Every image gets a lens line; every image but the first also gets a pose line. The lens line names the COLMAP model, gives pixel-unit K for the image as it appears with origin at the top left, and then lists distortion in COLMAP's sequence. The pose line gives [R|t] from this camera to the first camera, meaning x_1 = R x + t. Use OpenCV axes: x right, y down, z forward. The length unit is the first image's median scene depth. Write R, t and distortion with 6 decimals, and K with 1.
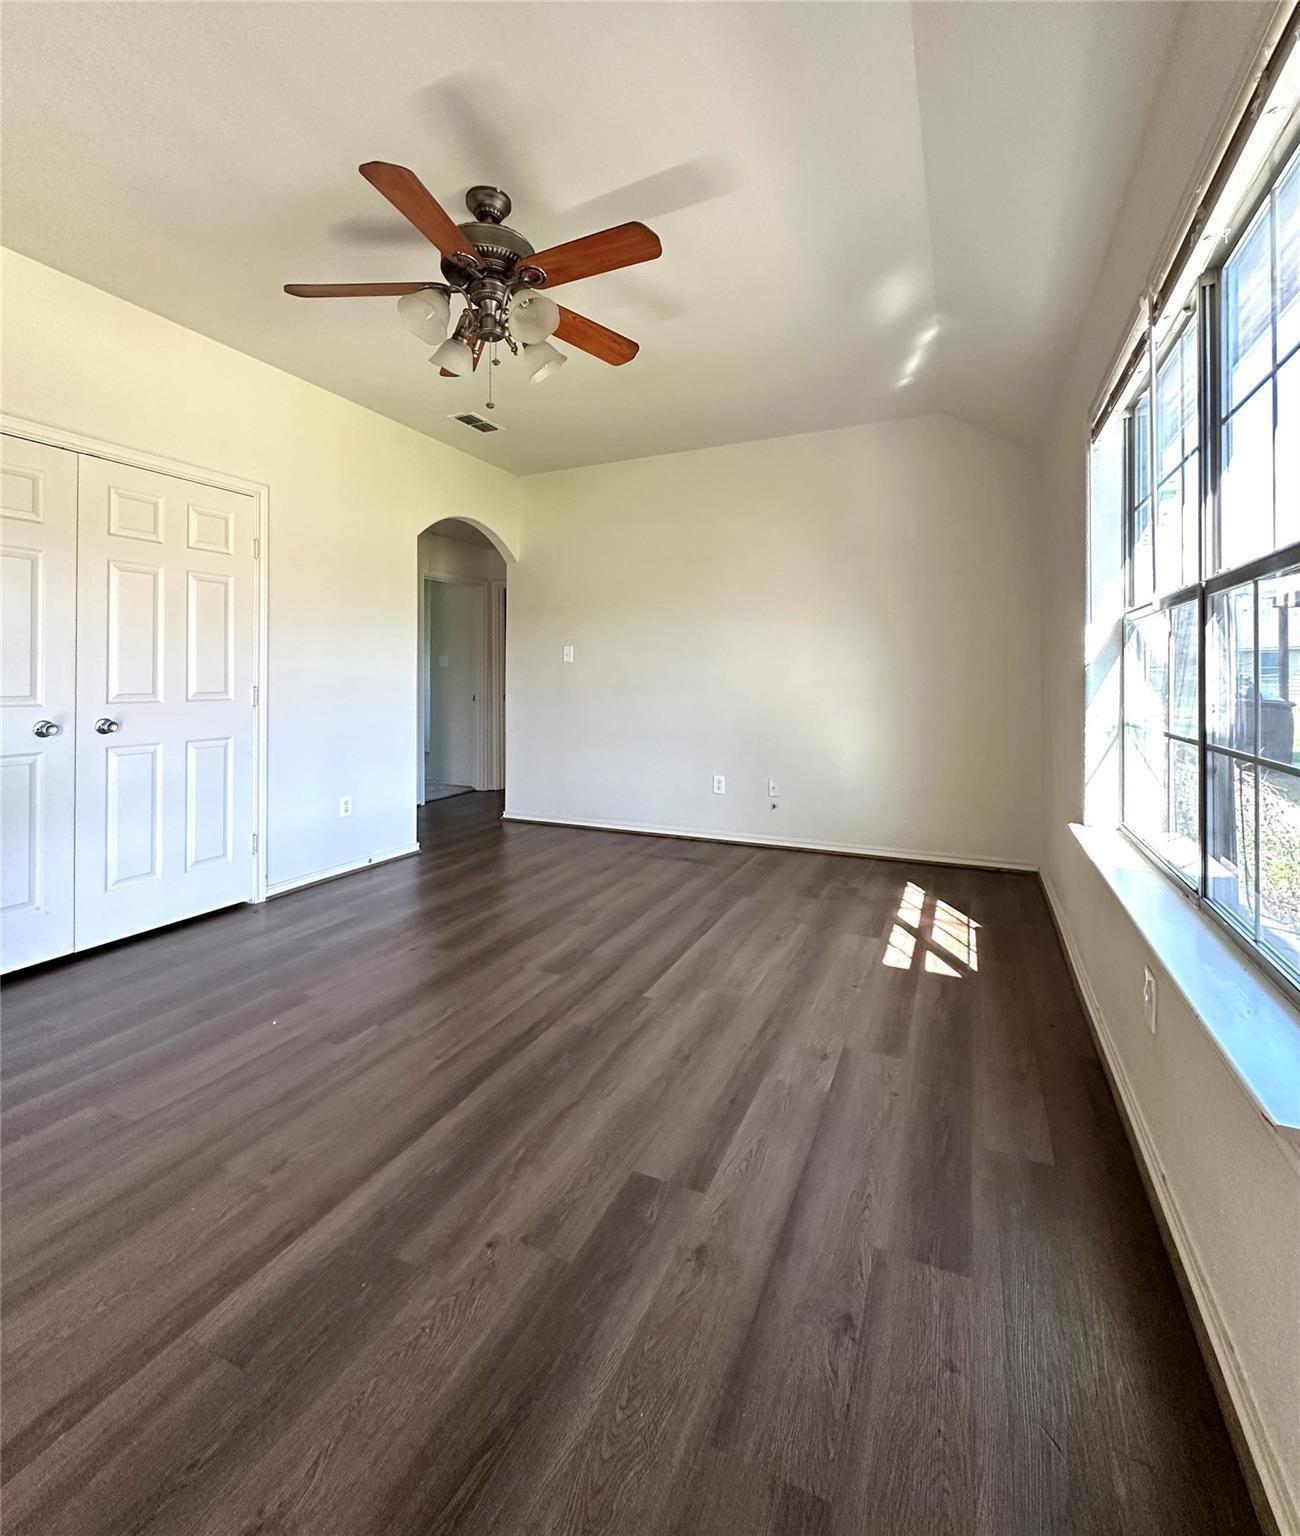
lens RADIAL K [[693.2, 0, 651.2], [0, 693.2, 675.5], [0, 0, 1]] dist [0.000962, 0.000208]
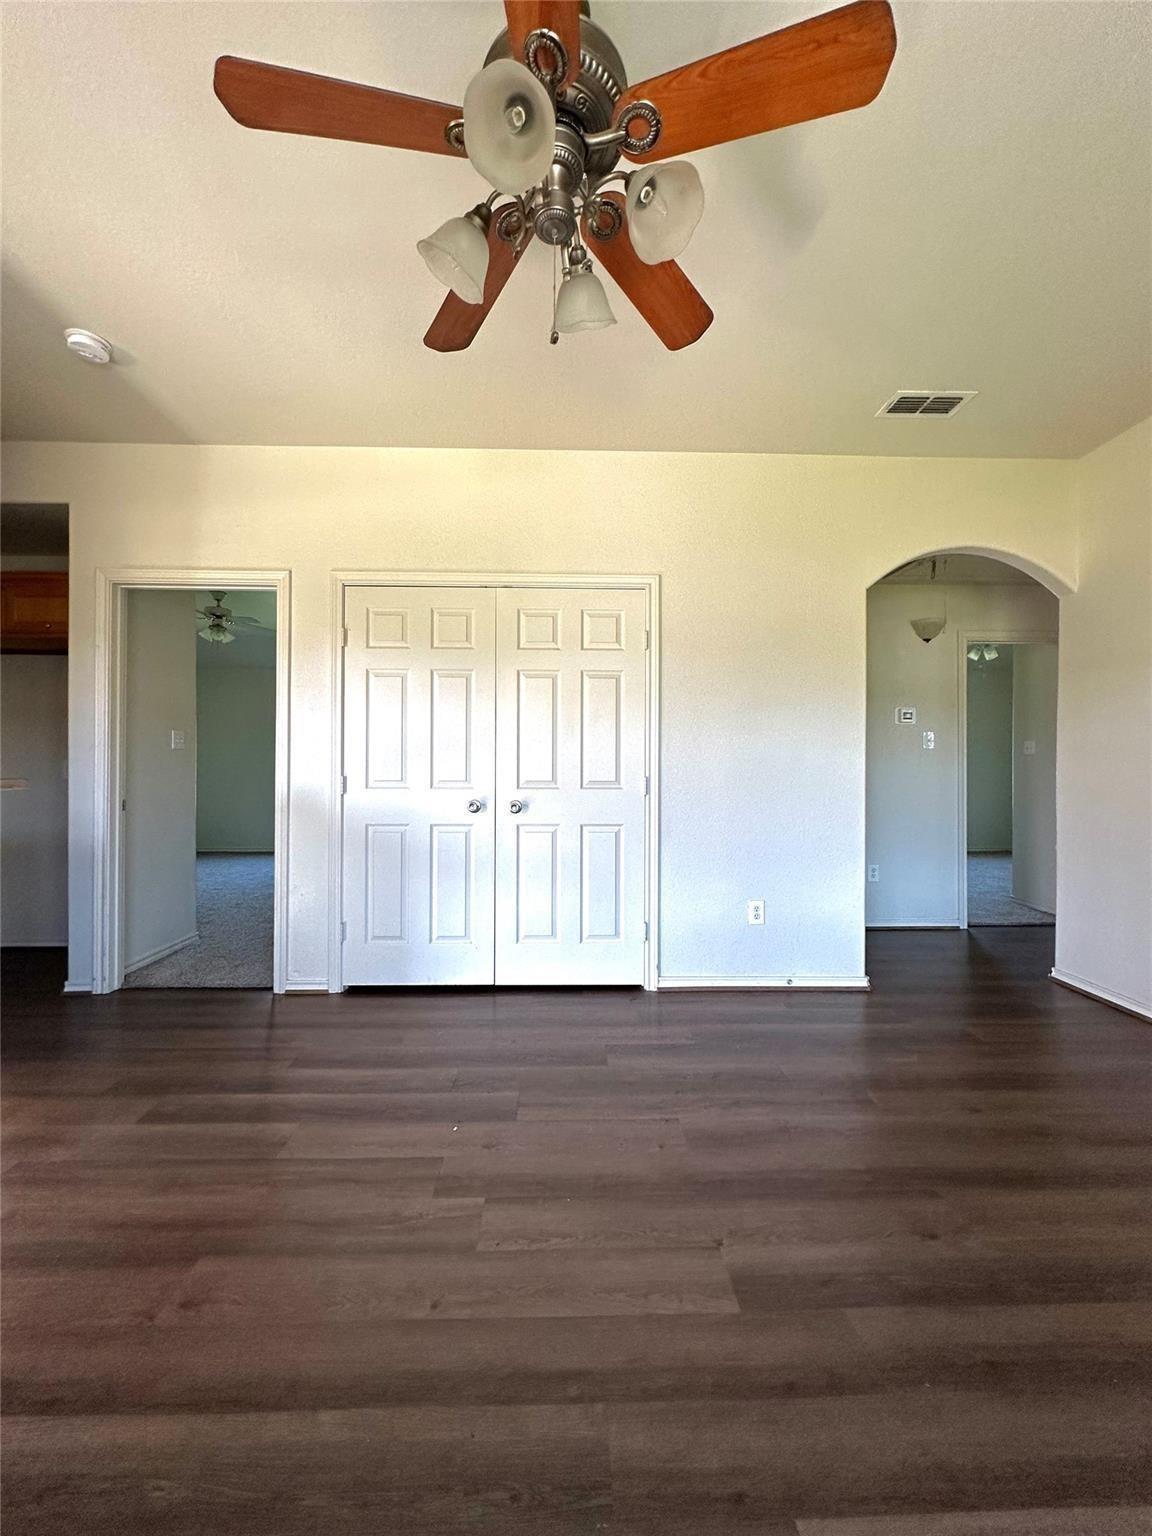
lens RADIAL K [[614.6, 0, 576.0], [0, 614.6, 768.0], [0, 0, 1]] dist [0.000669, -0.000211]
pose [[0.441173, 0.001981, -0.897420, 0.288792], [-0.000619, 0.999998, 0.001903, 0.003855], [0.897422, -0.000284, 0.441173, 0.784722]]
